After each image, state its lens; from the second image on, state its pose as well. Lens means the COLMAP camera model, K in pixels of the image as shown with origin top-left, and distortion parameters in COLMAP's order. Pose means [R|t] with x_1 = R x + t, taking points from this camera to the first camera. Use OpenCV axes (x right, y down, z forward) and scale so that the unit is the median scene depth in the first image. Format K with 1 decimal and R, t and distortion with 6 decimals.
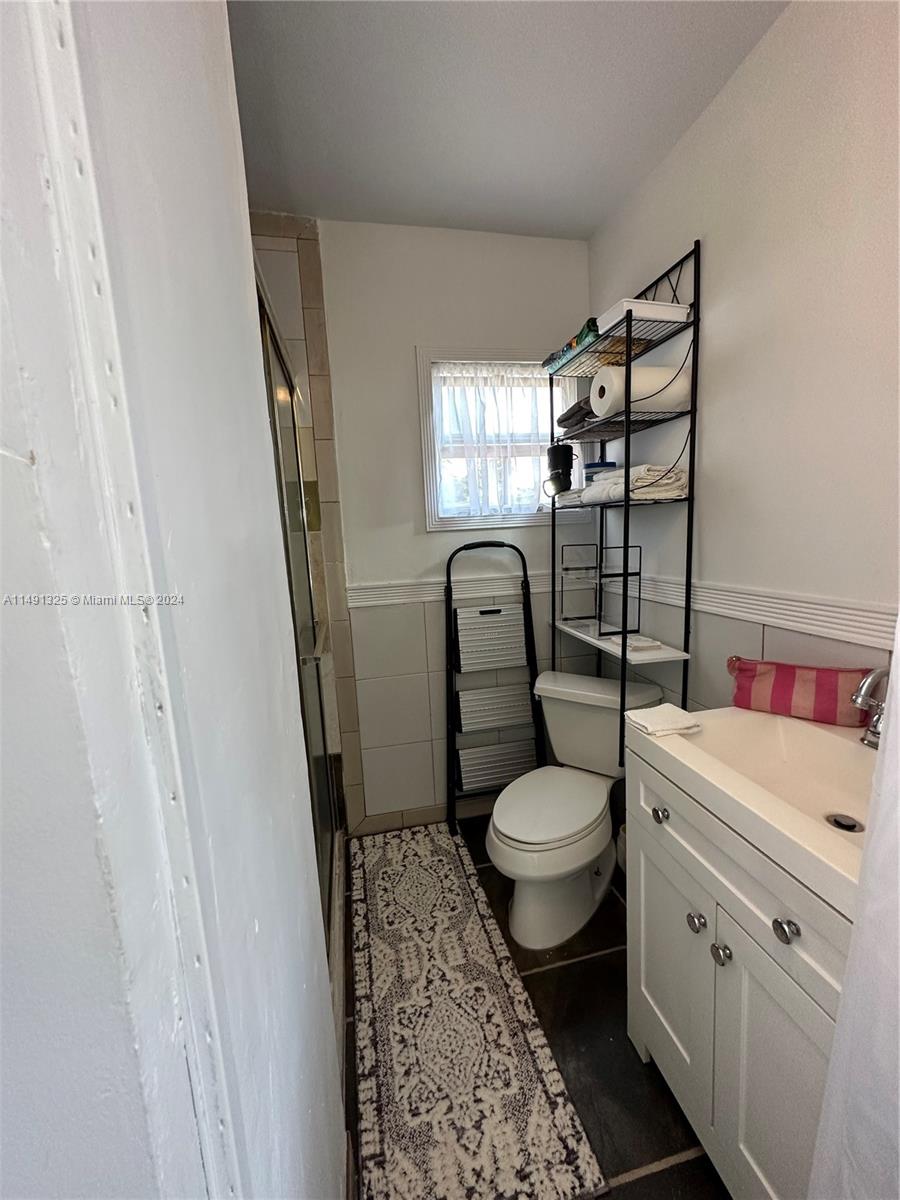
lens RADIAL K [[478.8, 0, 448.6], [0, 478.8, 599.2], [0, 0, 1]] dist [-0.000424, 0.000322]
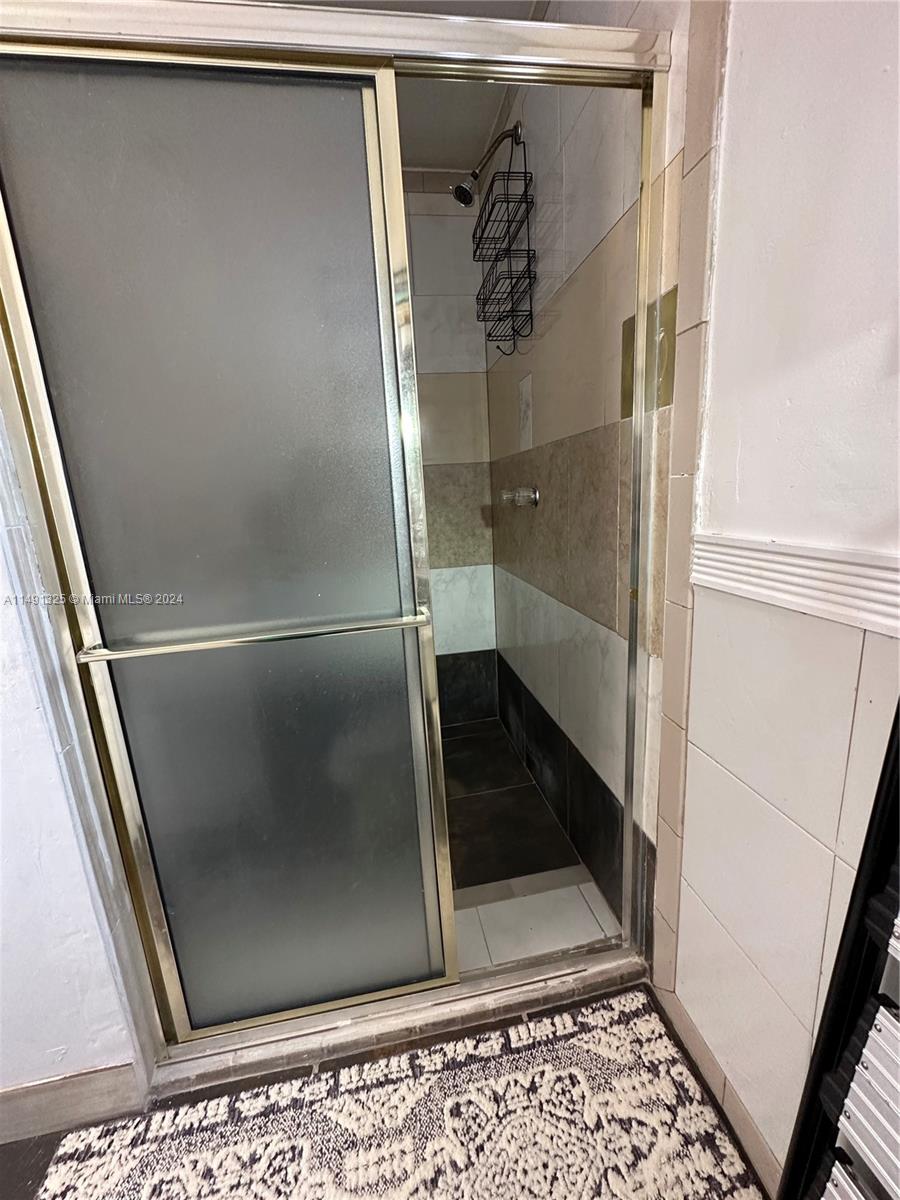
lens RADIAL K [[480.6, 0, 450.0], [0, 480.6, 600.0], [0, 0, 1]] dist [-0.000884, 0.000131]
pose [[-0.042937, 0.268122, -0.962428, 0.268130], [-0.079905, 0.959309, 0.270818, -0.078673], [0.995877, 0.088531, -0.019765, 0.918608]]
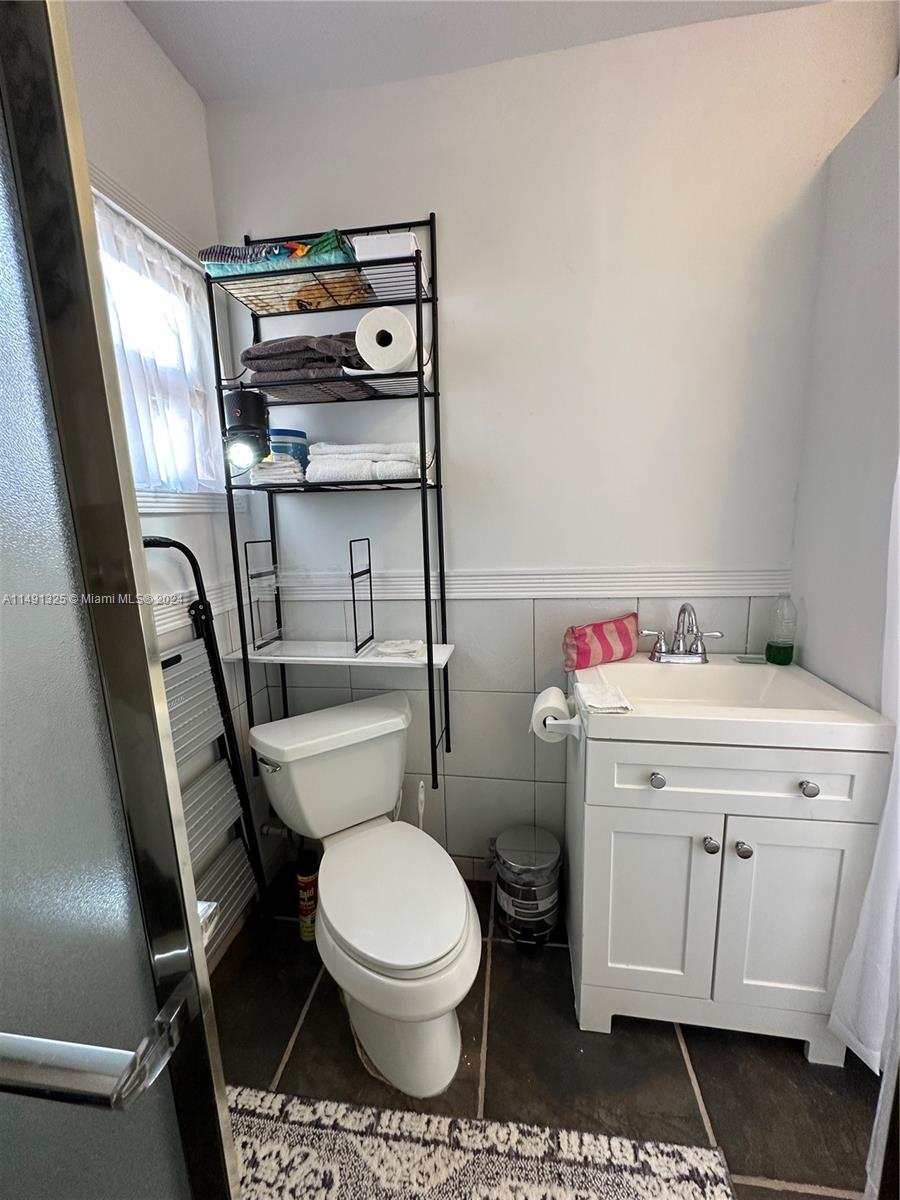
lens RADIAL K [[475.5, 0, 450.0], [0, 475.5, 600.0], [0, 0, 1]] dist [-0.000608, -0.000168]
pose [[0.347093, -0.130437, 0.928716, -0.370202], [0.148916, 0.985382, 0.082741, -0.053267], [-0.925932, 0.109581, 0.361443, 0.589880]]
